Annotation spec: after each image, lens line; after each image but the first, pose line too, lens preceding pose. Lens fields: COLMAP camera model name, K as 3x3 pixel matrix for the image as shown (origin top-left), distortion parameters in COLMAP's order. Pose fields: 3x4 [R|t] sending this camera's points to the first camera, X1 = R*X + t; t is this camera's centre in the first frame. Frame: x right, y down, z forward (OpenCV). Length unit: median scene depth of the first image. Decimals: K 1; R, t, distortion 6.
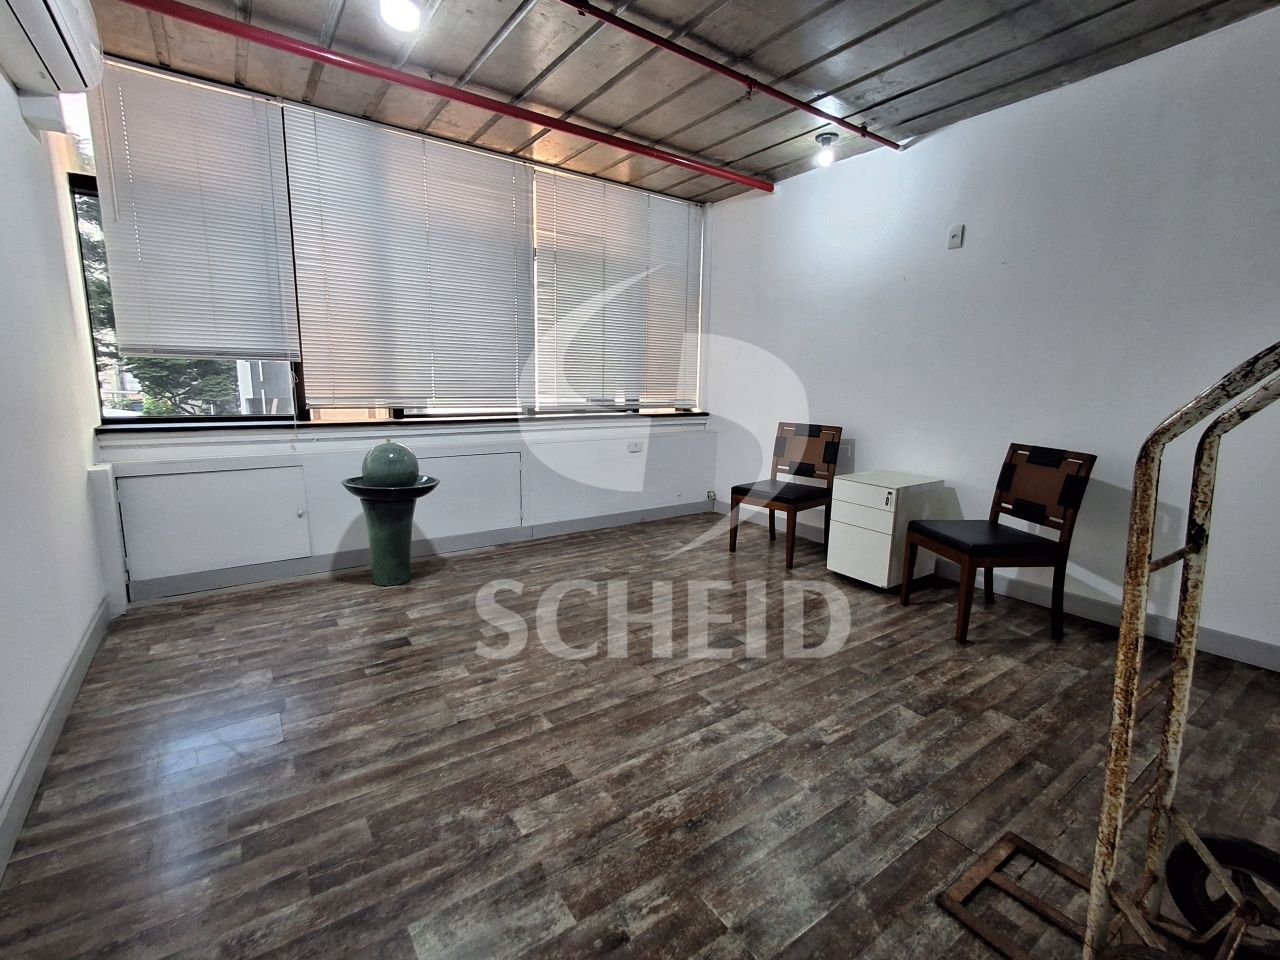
lens RADIAL K [[582.1, 0, 647.1], [0, 582.1, 484.9], [0, 0, 1]] dist [-0.003724, 0.003092]
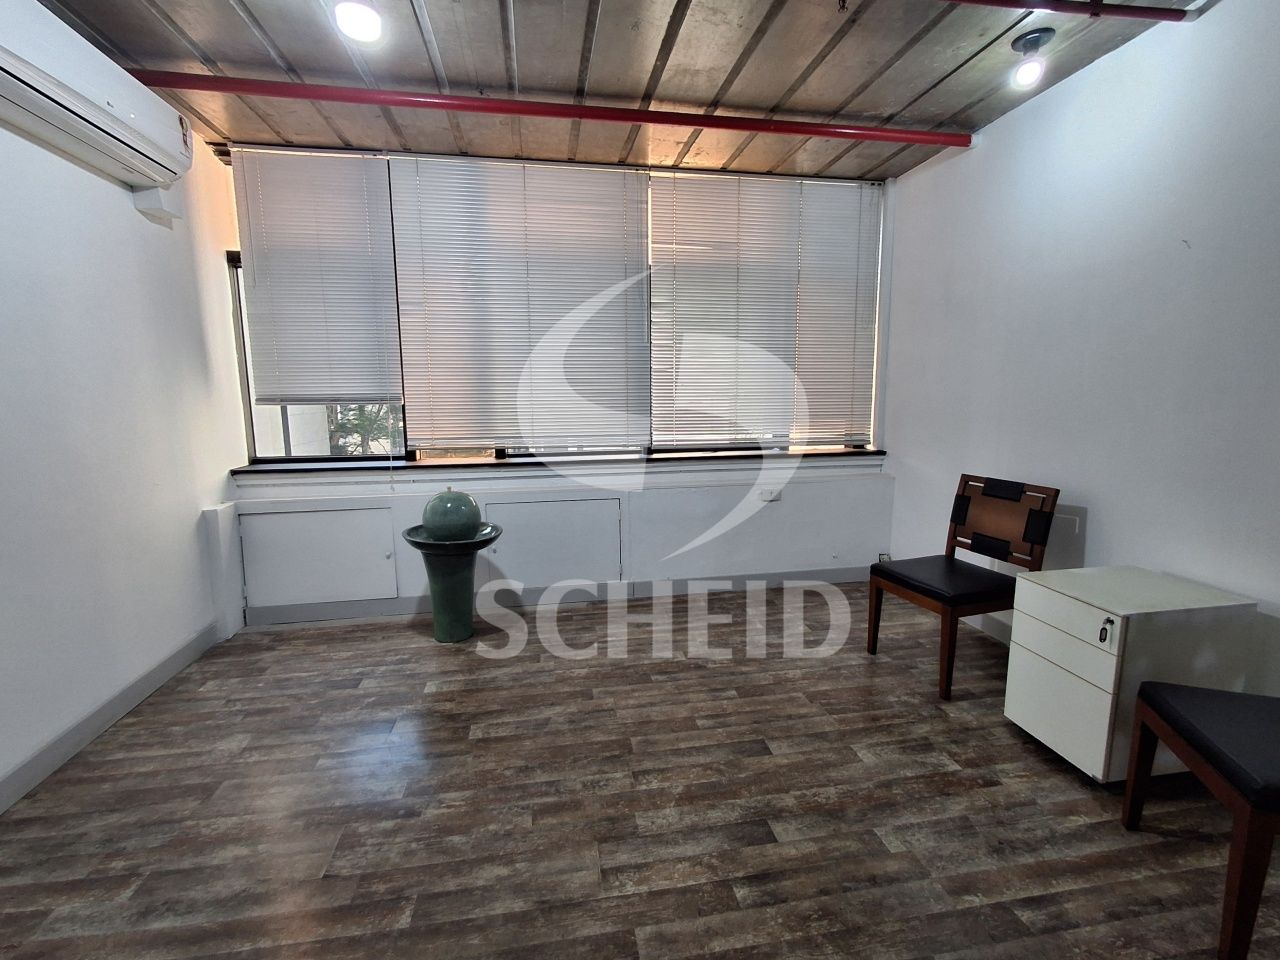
lens RADIAL K [[582.1, 0, 641.6], [0, 582.1, 486.2], [0, 0, 1]] dist [-0.003724, 0.003092]
pose [[0.902160, 0.044165, -0.429134, 0.220028], [-0.053157, 0.998546, -0.008983, -0.080898], [0.428114, 0.030915, 0.903196, 0.257171]]
